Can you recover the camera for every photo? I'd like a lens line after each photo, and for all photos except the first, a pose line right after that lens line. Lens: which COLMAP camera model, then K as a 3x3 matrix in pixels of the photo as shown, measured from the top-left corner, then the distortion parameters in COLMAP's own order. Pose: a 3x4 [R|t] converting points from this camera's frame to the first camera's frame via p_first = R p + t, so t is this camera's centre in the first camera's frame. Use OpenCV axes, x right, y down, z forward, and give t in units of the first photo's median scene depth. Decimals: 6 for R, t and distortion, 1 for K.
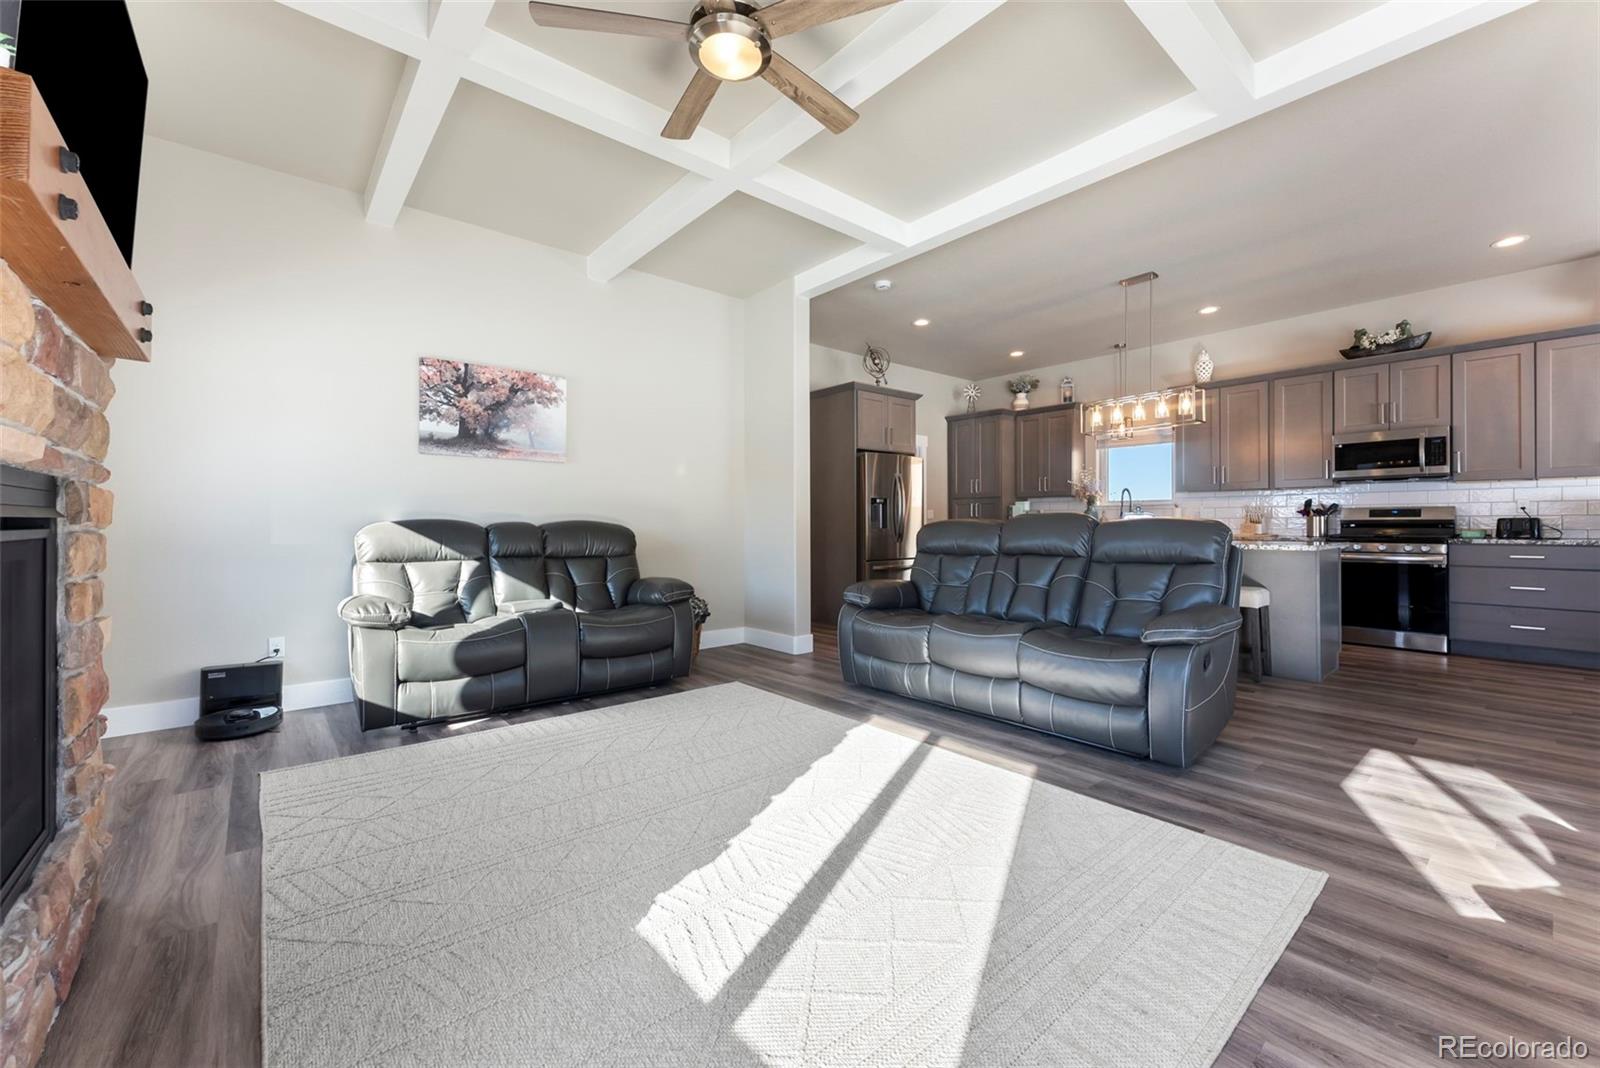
lens RADIAL K [[648.0, 0, 800.0], [0, 648.0, 534.0], [0, 0, 1]] dist [0.002175, 0.000130]
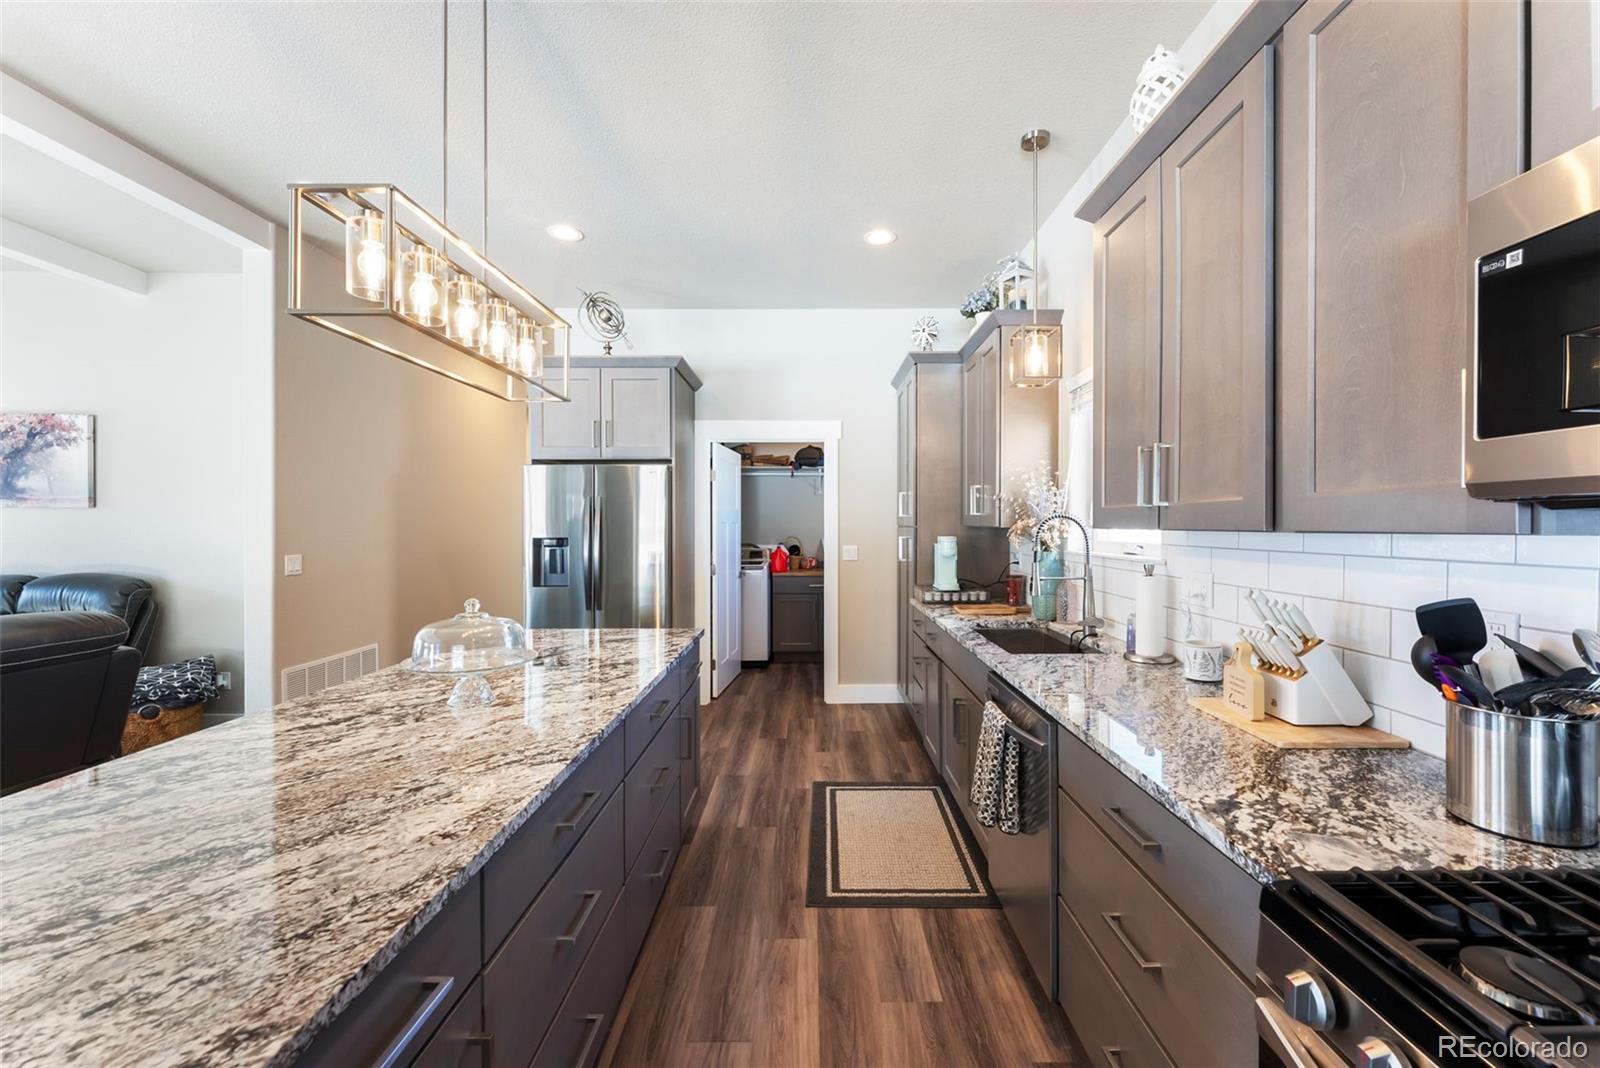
lens RADIAL K [[648.0, 0, 800.0], [0, 648.0, 534.0], [0, 0, 1]] dist [0.002175, 0.000130]
pose [[0.758973, 0.012586, -0.651001, 1.016163], [-0.014728, 0.999889, 0.002160, -0.093922], [0.650956, 0.007949, 0.759074, 0.995205]]
